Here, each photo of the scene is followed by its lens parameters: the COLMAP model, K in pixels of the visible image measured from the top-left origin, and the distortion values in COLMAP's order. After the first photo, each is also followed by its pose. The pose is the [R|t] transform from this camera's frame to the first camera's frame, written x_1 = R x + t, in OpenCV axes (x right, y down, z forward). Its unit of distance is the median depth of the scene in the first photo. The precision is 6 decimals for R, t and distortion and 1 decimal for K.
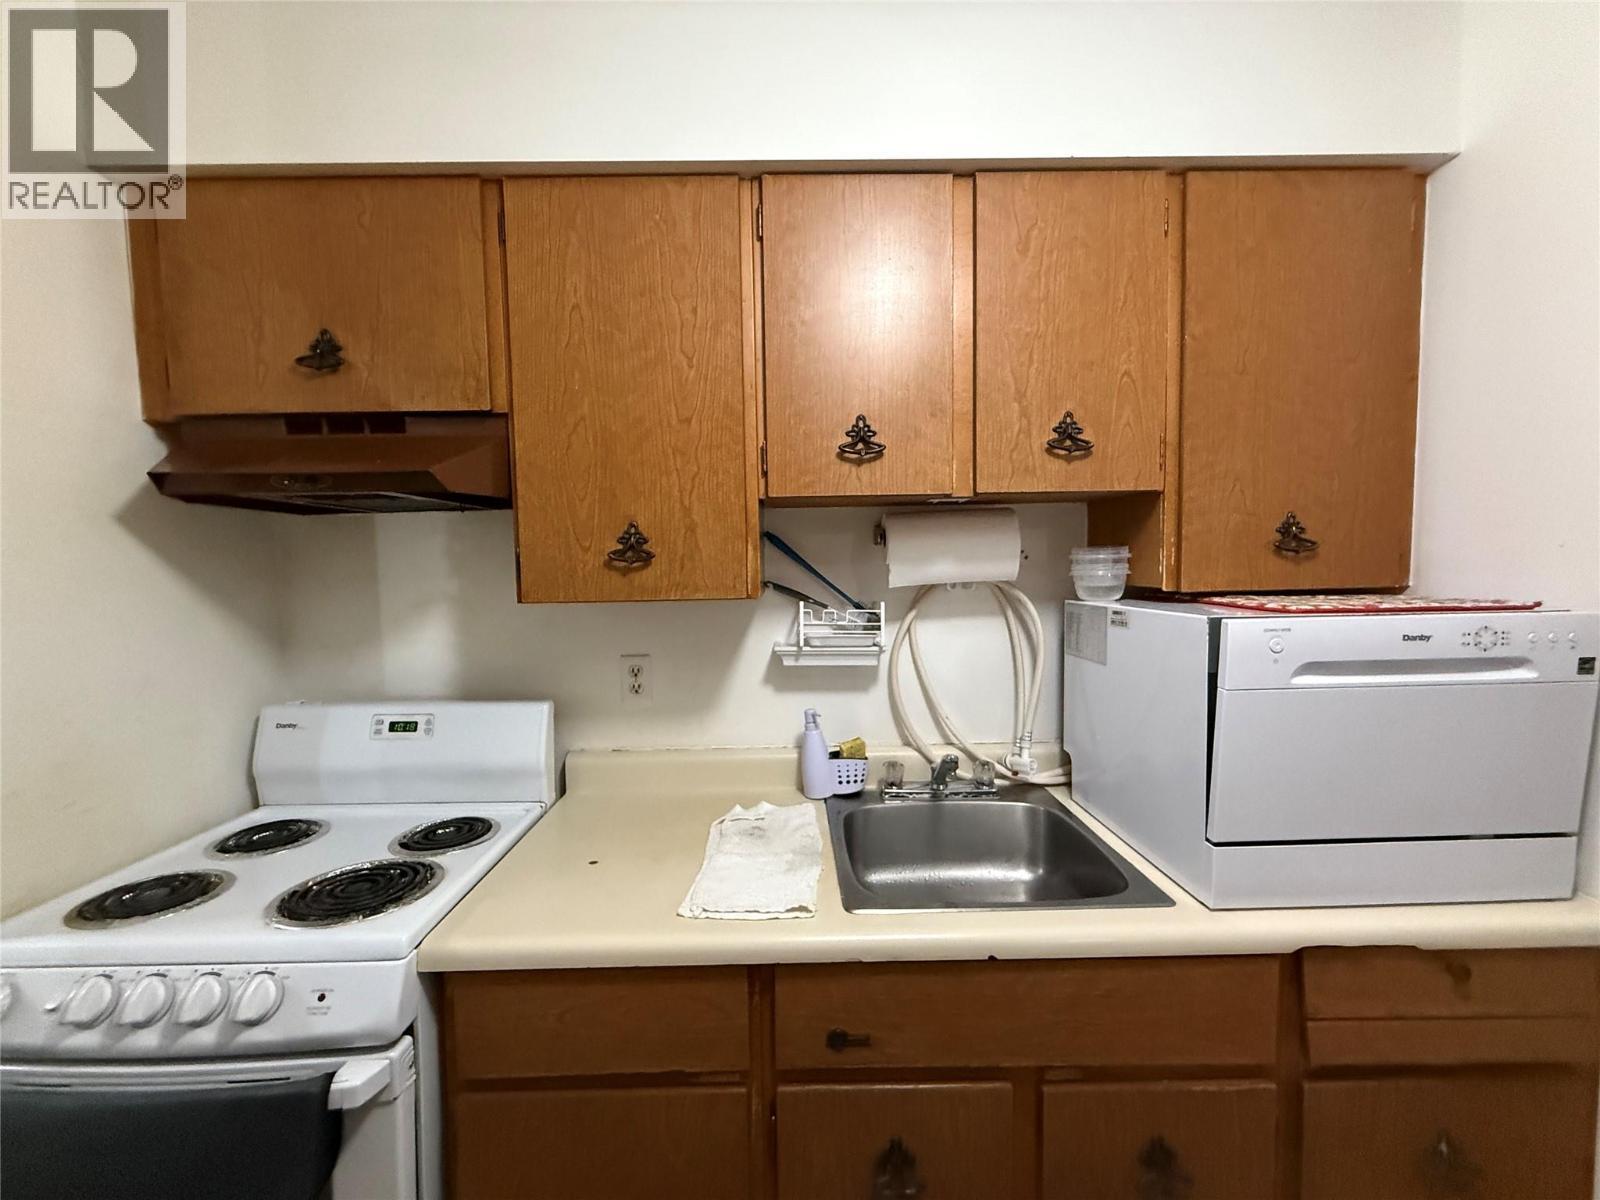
lens RADIAL K [[637.3, 0, 795.6], [0, 637.3, 600.0], [0, 0, 1]] dist [-0.000836, -0.000226]
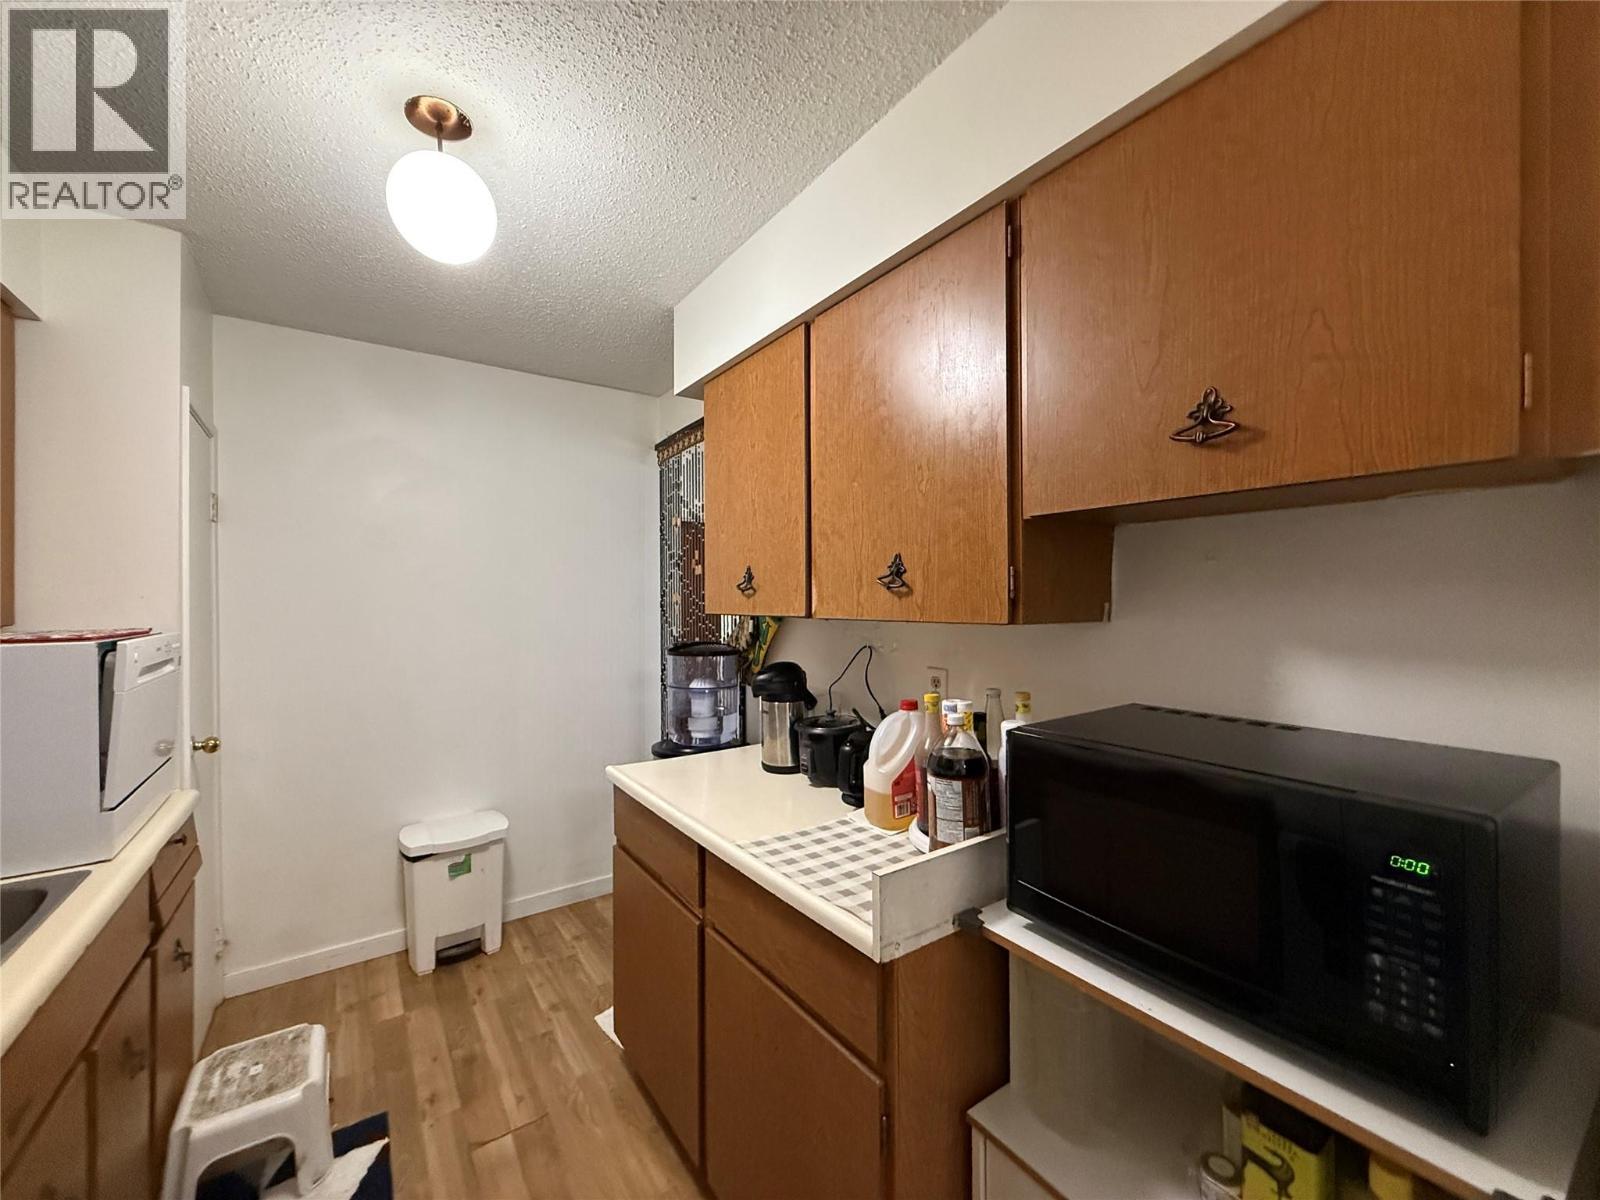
lens RADIAL K [[637.3, 0, 795.6], [0, 637.3, 600.0], [0, 0, 1]] dist [-0.000836, -0.000226]
pose [[-0.563624, 0.022514, 0.825725, -1.030765], [0.062961, 0.997891, 0.015768, 0.006865], [-0.823629, 0.060875, -0.563853, 0.432801]]
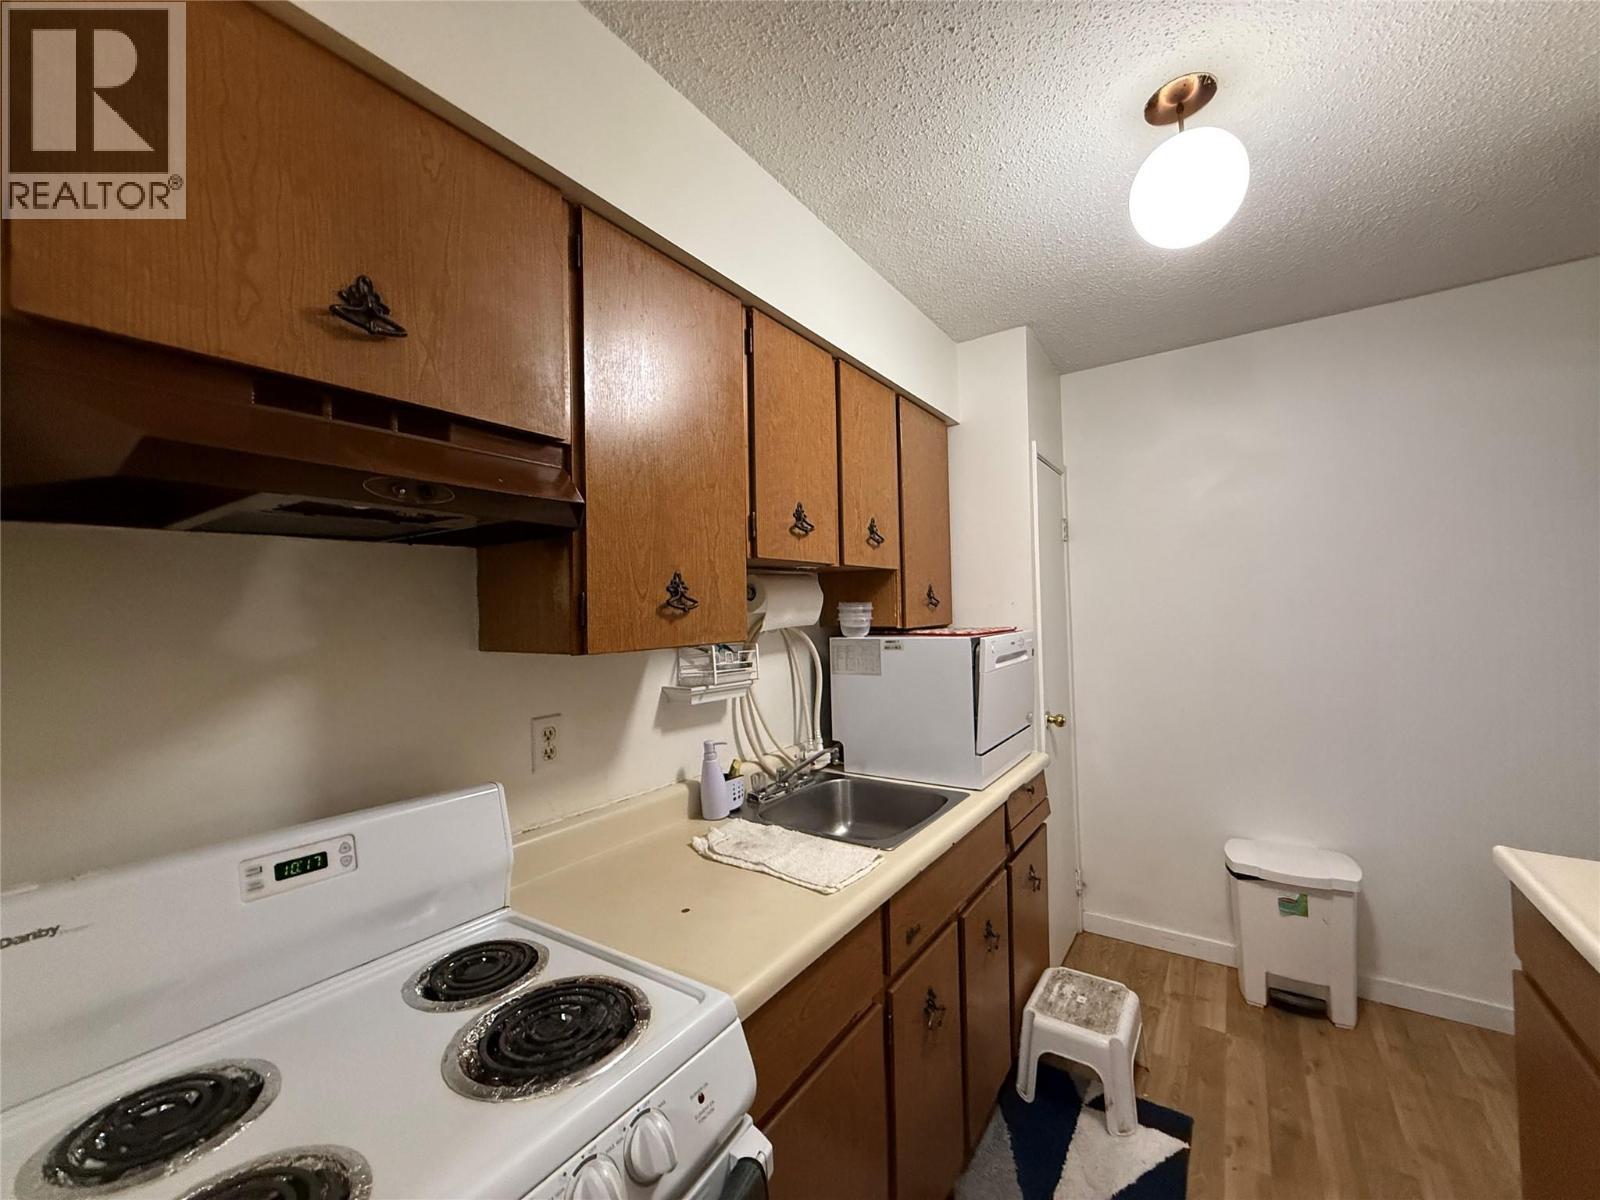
lens RADIAL K [[637.2, 0, 793.8], [0, 637.2, 599.3], [0, 0, 1]] dist [-0.000697, -0.000017]
pose [[0.585703, 0.017870, 0.810328, -0.997906], [0.061825, 0.995859, -0.066649, 0.005062], [-0.808164, 0.089135, 0.582173, 0.233712]]
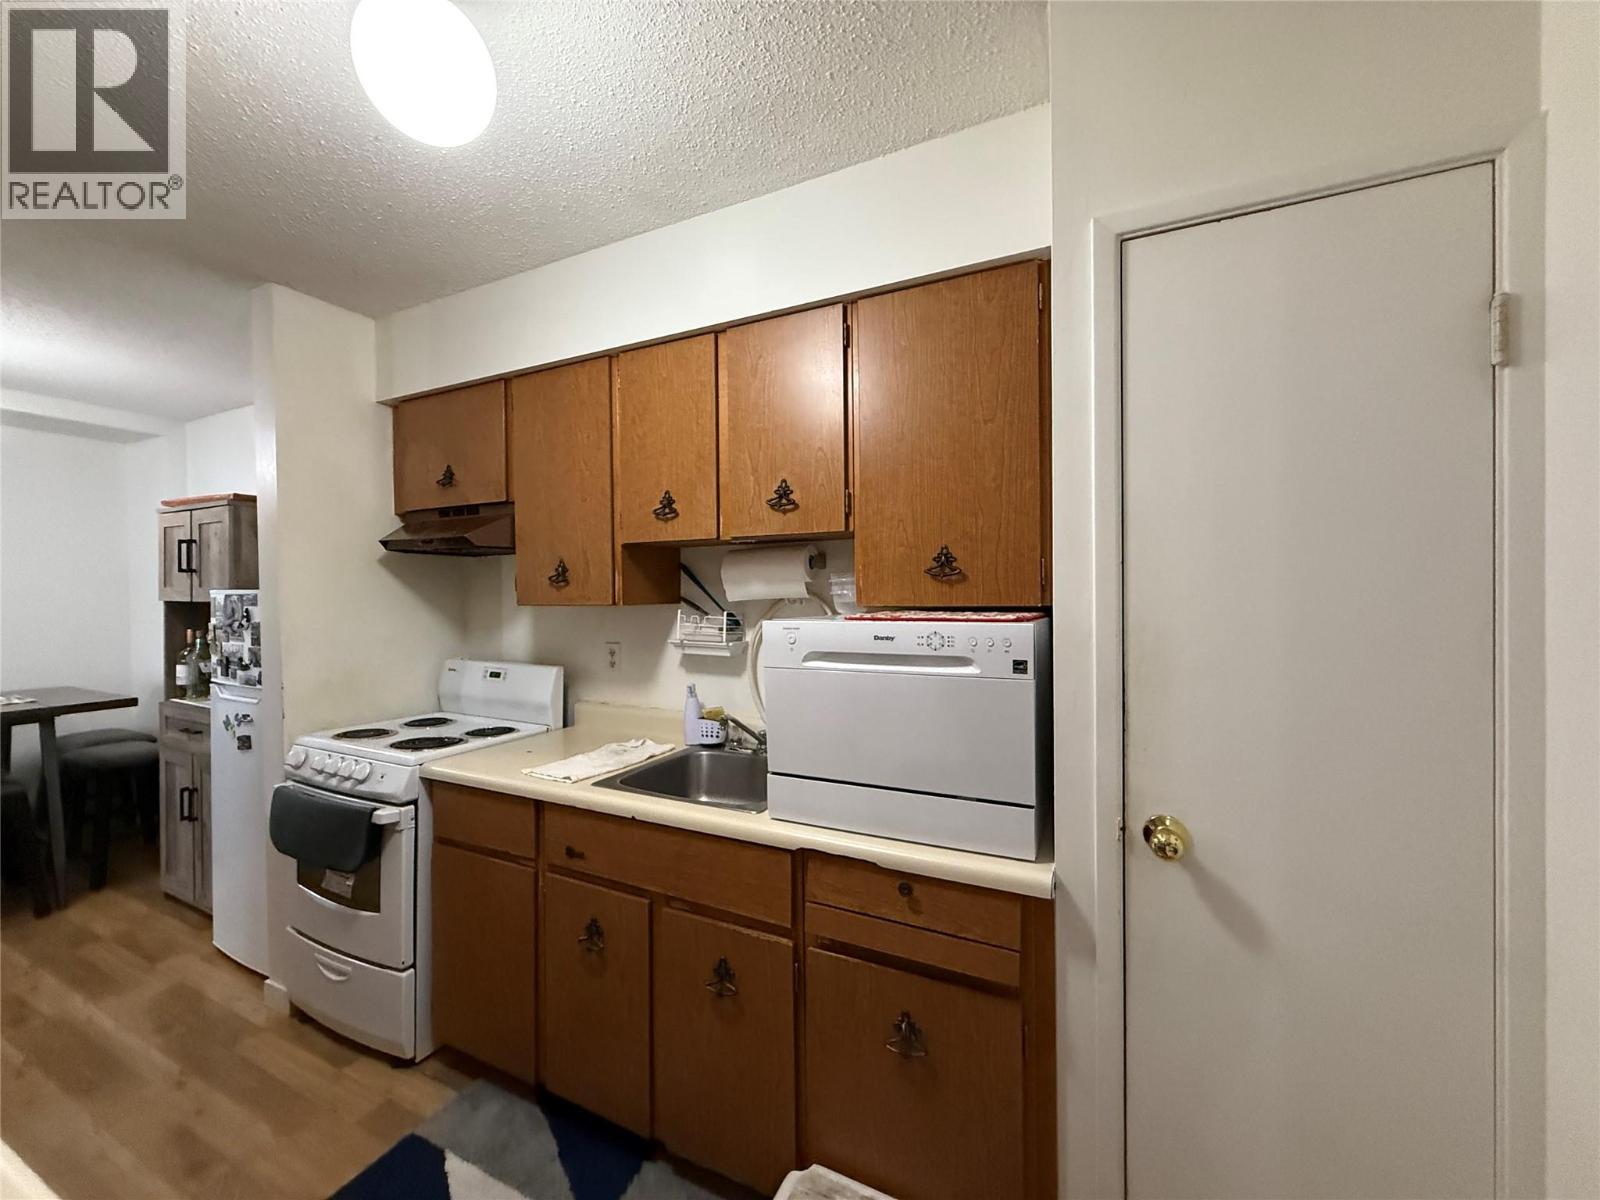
lens RADIAL K [[637.3, 0, 795.6], [0, 637.3, 600.0], [0, 0, 1]] dist [-0.000836, -0.000226]
pose [[0.889801, 0.015434, -0.456088, 1.106026], [-0.033562, 0.998935, -0.031675, 0.020860], [0.455113, 0.043492, 0.889371, -0.249694]]
